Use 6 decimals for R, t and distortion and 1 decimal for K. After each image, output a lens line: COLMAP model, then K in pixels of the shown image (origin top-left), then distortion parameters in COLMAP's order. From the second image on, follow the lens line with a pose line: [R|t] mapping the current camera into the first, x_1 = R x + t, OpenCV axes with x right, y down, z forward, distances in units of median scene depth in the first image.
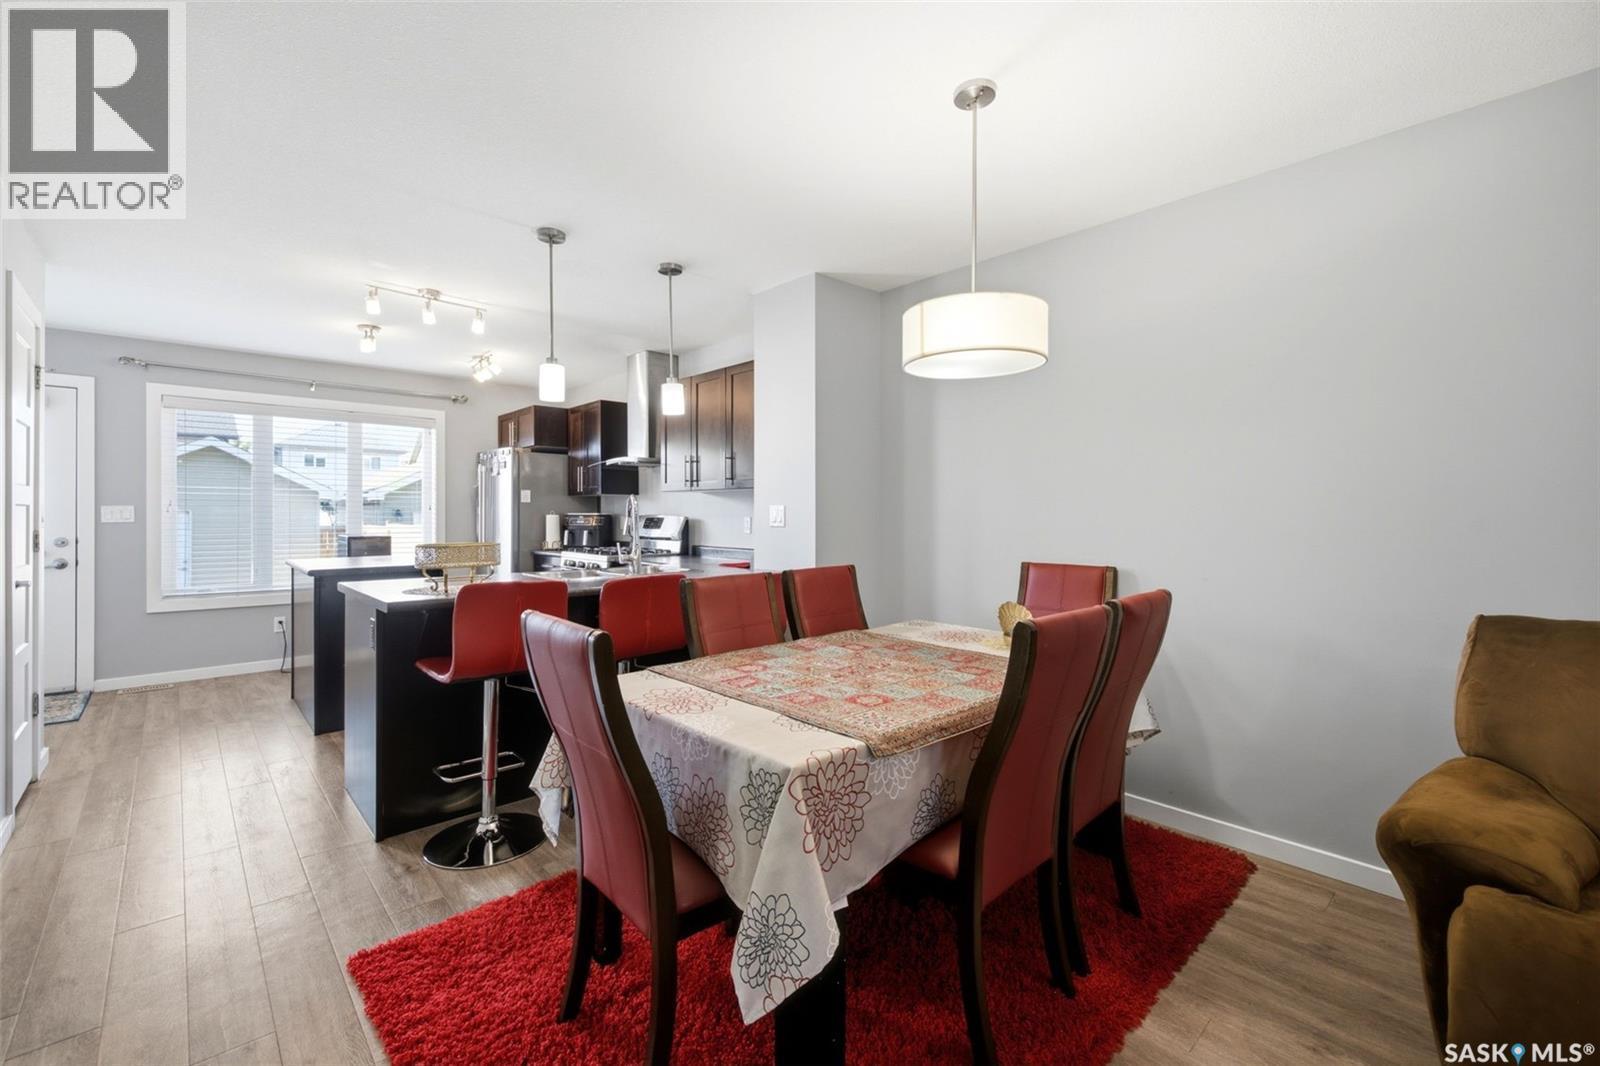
lens RADIAL K [[681.0, 0, 798.2], [0, 681.0, 517.4], [0, 0, 1]] dist [0.000885, -0.000828]
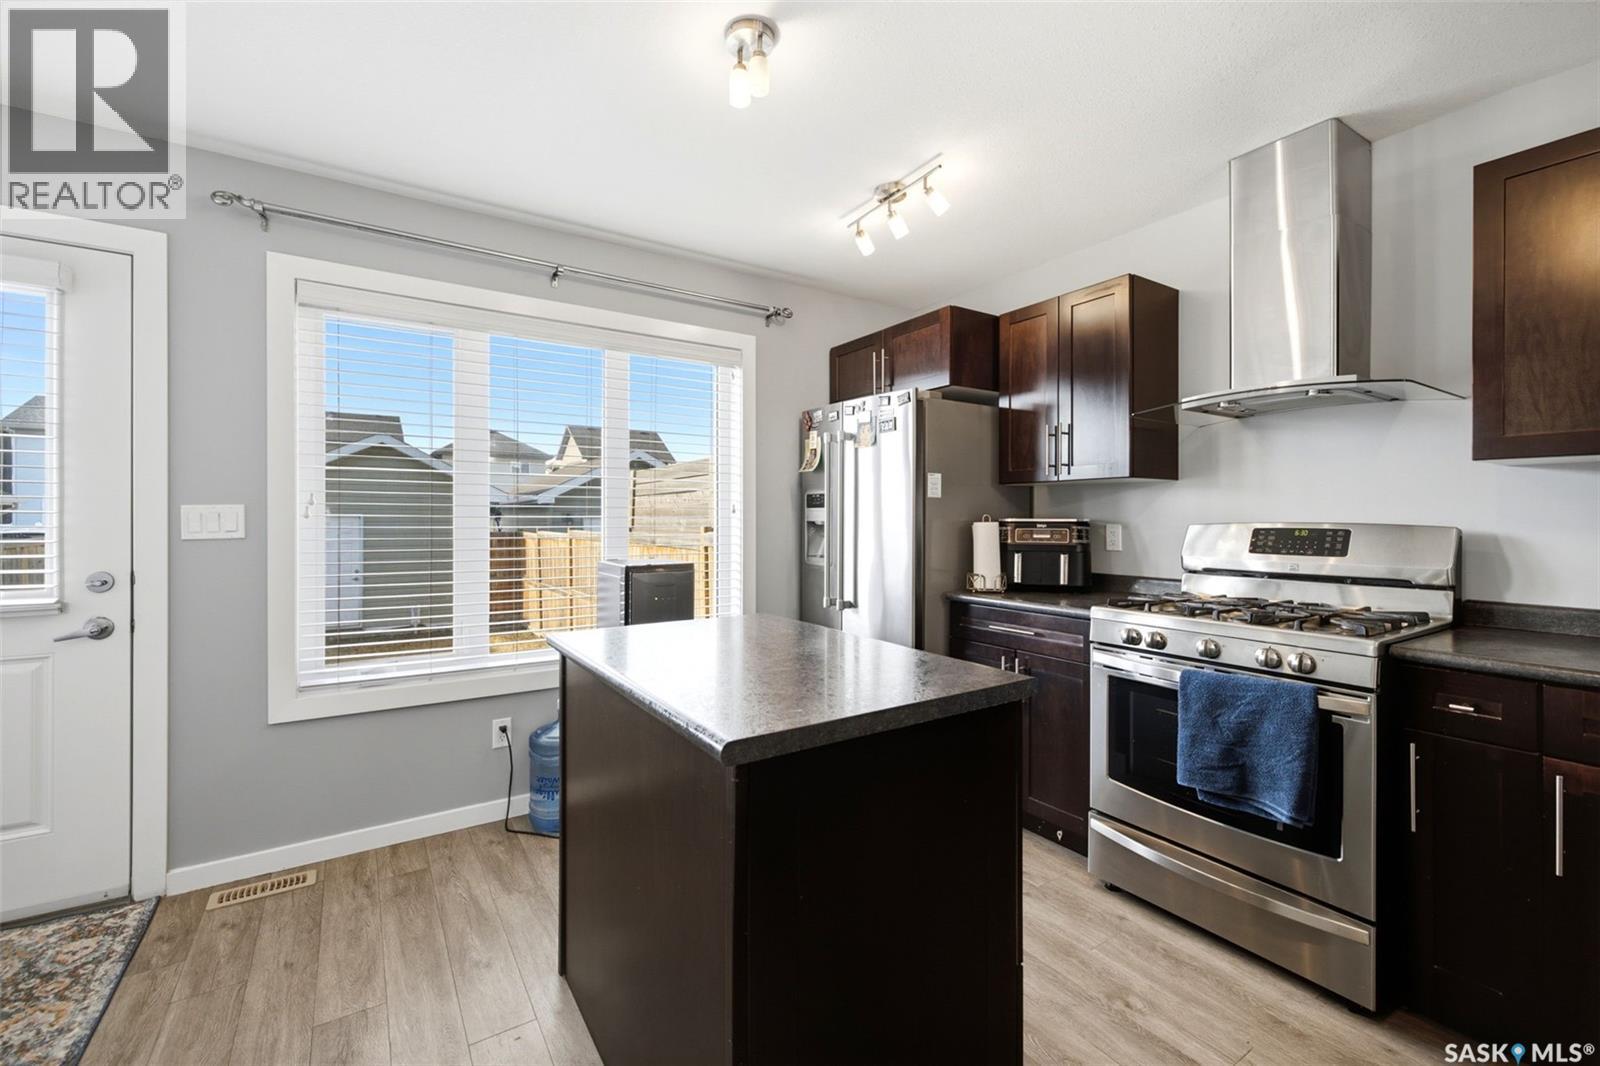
lens RADIAL K [[681.0, 0, 800.6], [0, 681.0, 520.2], [0, 0, 1]] dist [0.000885, -0.000828]
pose [[0.987020, 0.001142, -0.160596, -0.499218], [-0.000908, 0.999998, 0.001531, -0.006819], [0.160597, -0.001366, 0.987019, 0.577497]]
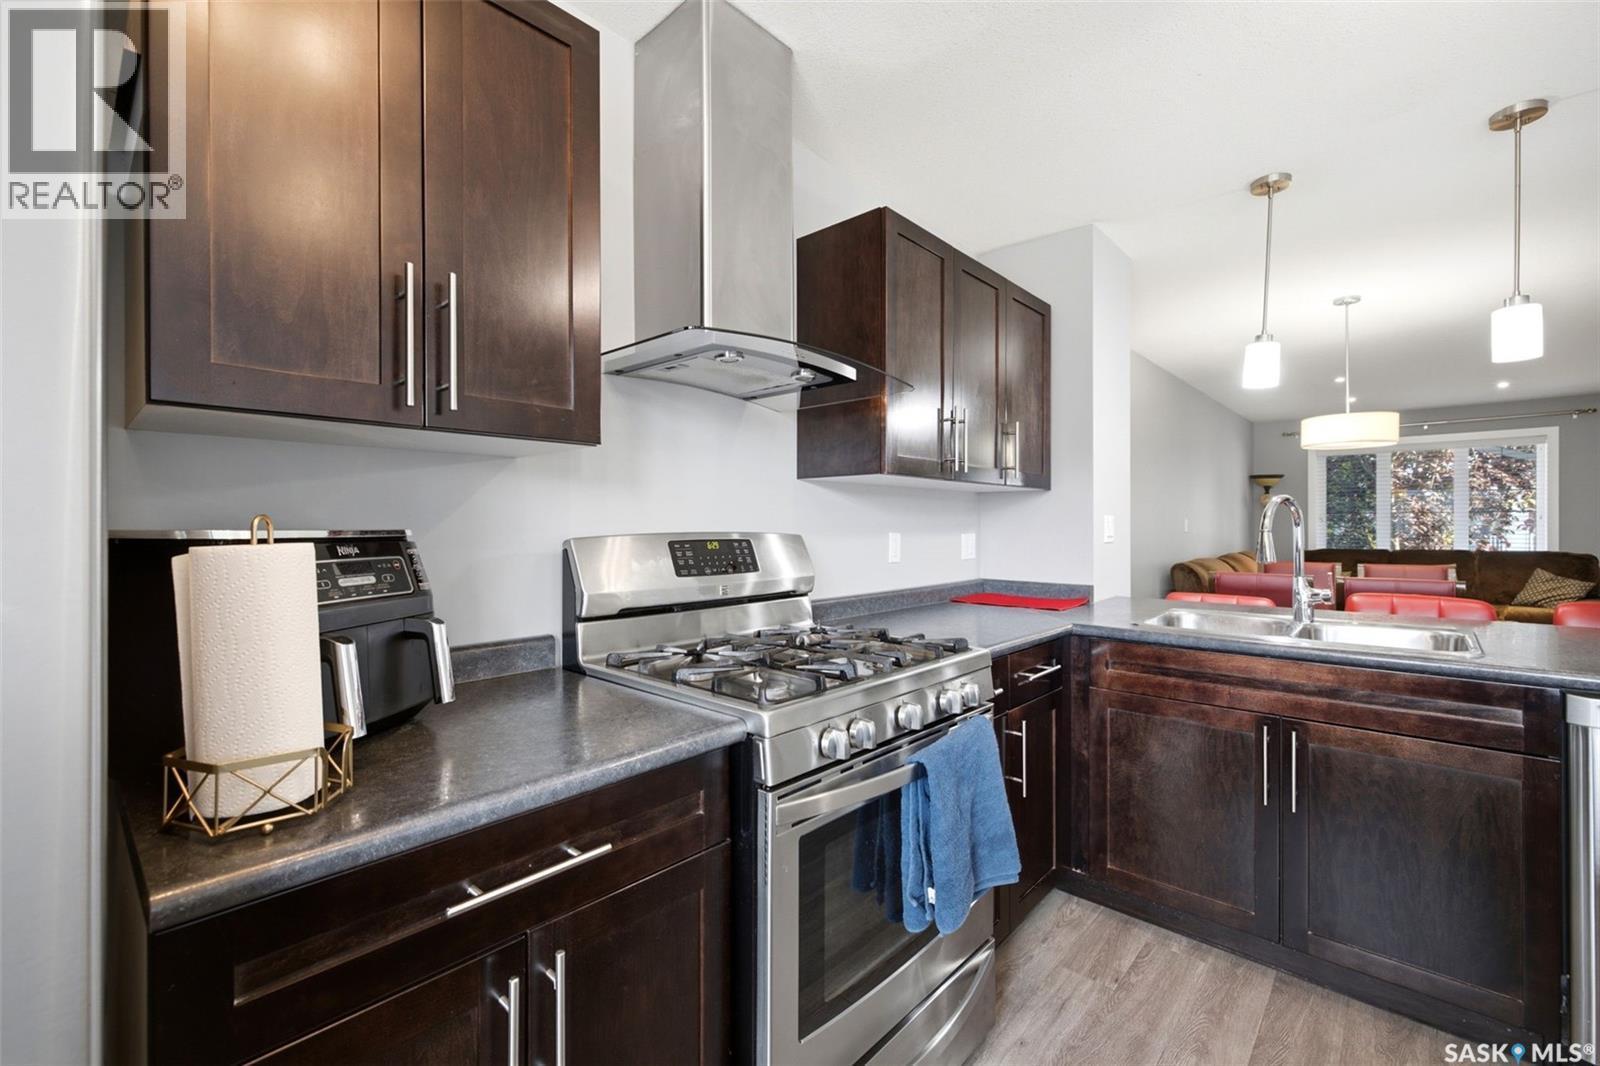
lens RADIAL K [[681.0, 0, 799.9], [0, 681.0, 530.1], [0, 0, 1]] dist [0.000885, -0.000828]
pose [[-0.085660, -0.000641, 0.996324, -0.593406], [-0.001329, 0.999999, 0.000529, -0.005874], [-0.996324, -0.001279, -0.085661, 1.080466]]
